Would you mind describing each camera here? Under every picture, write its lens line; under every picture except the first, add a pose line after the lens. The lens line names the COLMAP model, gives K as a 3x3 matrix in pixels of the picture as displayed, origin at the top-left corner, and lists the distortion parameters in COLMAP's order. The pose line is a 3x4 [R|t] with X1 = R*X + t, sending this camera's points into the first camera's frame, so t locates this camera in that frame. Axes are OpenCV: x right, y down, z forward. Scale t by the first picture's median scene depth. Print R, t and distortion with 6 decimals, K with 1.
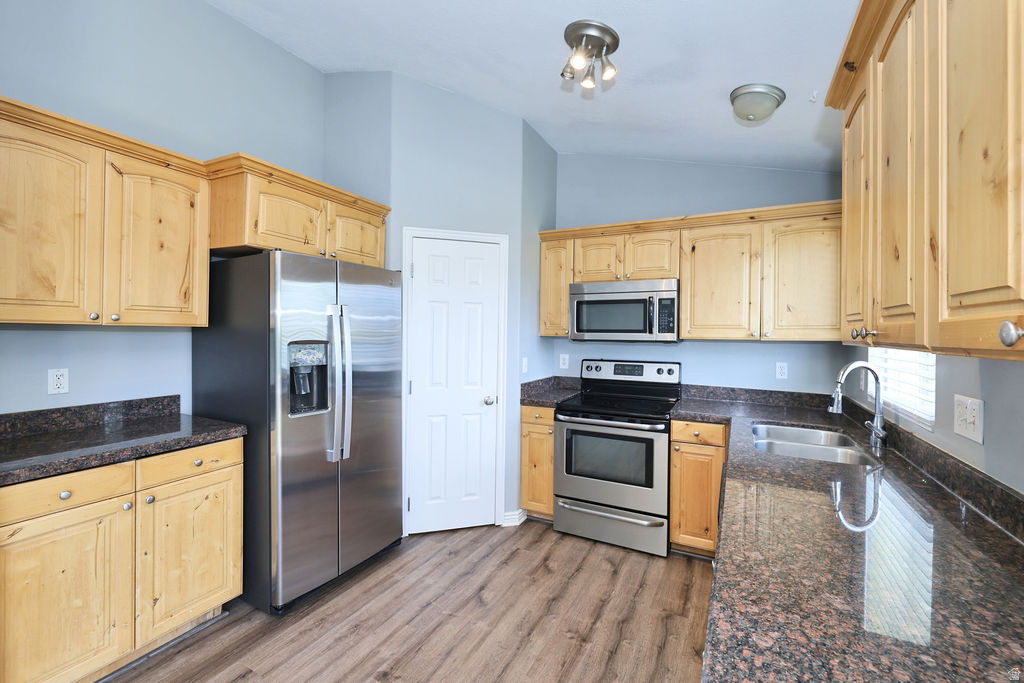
lens RADIAL K [[428.3, 0, 518.2], [0, 428.3, 337.2], [0, 0, 1]] dist [-0.004643, -0.001114]
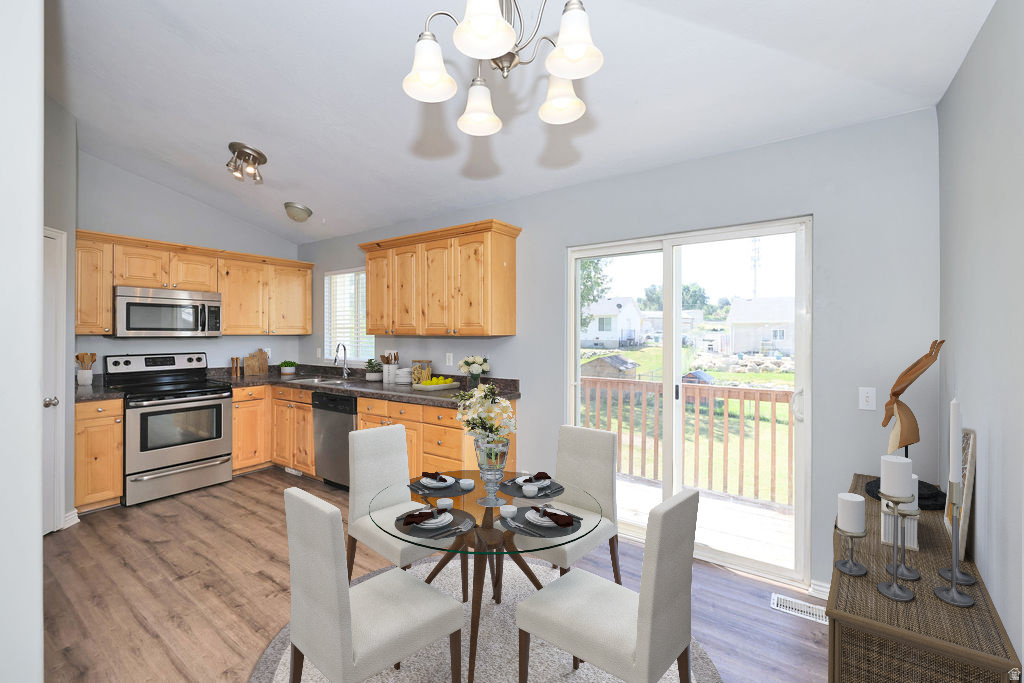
lens RADIAL K [[428.3, 0, 507.2], [0, 428.3, 328.8], [0, 0, 1]] dist [-0.004643, -0.001114]
pose [[0.130856, 0.001469, 0.991400, -1.001453], [0.009981, 0.999946, -0.002799, -0.002952], [-0.991351, 0.010261, 0.130835, -0.158699]]
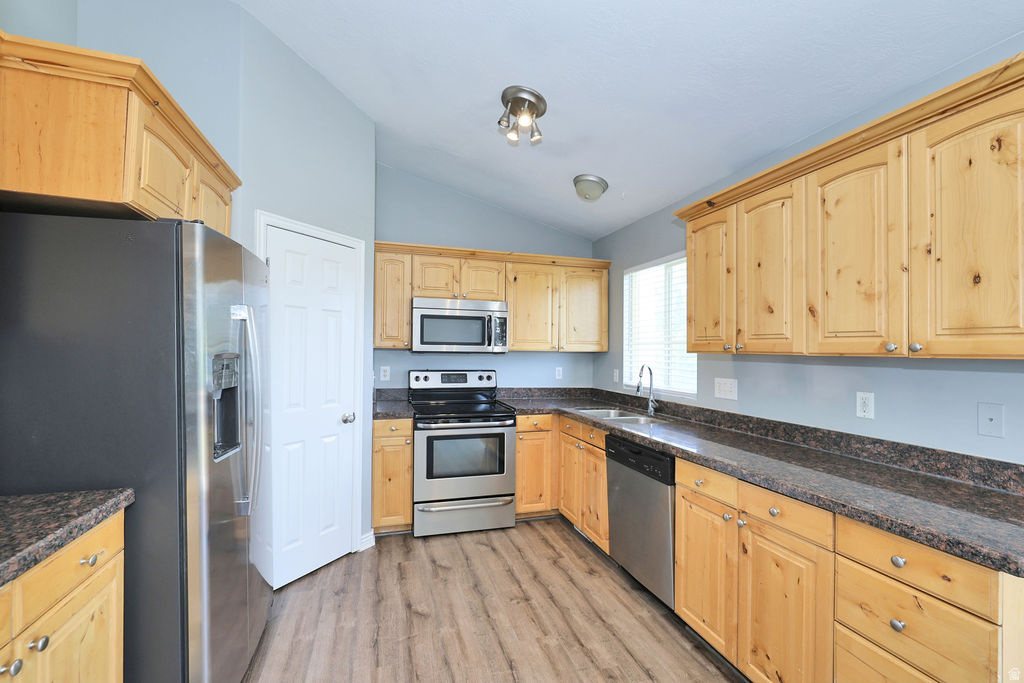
lens RADIAL K [[428.3, 0, 503.1], [0, 428.3, 348.5], [0, 0, 1]] dist [-0.004643, -0.001114]
pose [[0.722726, 0.000846, 0.691135, -0.527224], [0.000711, 0.999998, -0.001966, 0.000815], [-0.691135, 0.001912, 0.722723, 0.124146]]
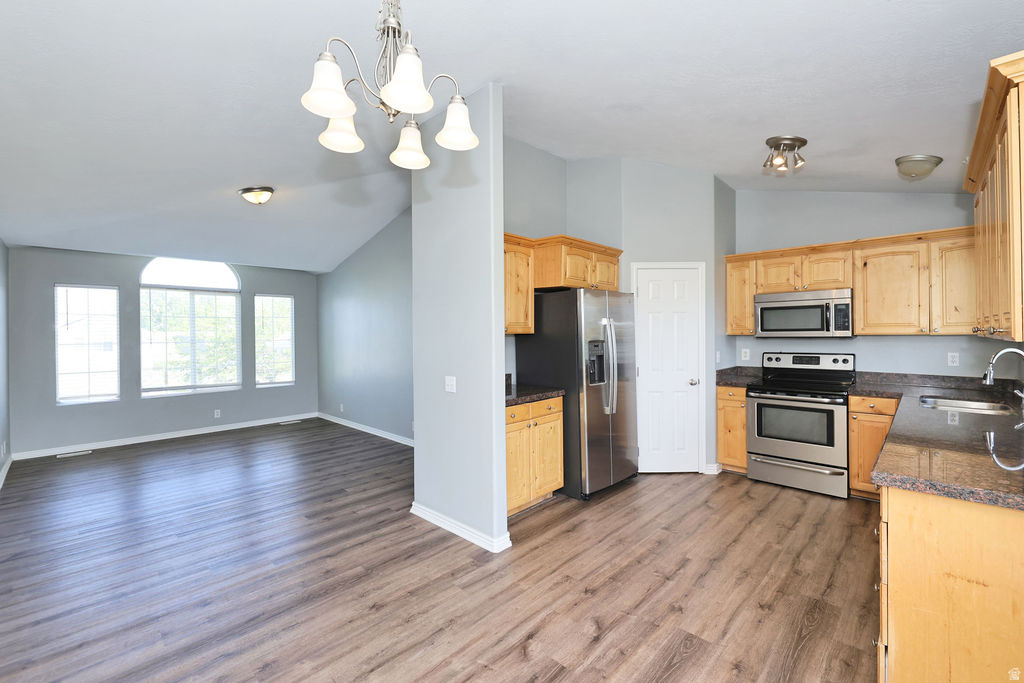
lens RADIAL K [[428.3, 0, 516.9], [0, 428.3, 336.8], [0, 0, 1]] dist [-0.004643, -0.001114]
pose [[0.958552, -0.018797, -0.284298, -0.249939], [0.017846, 0.999823, -0.005936, -0.000967], [0.284359, 0.000616, 0.958718, -0.563044]]
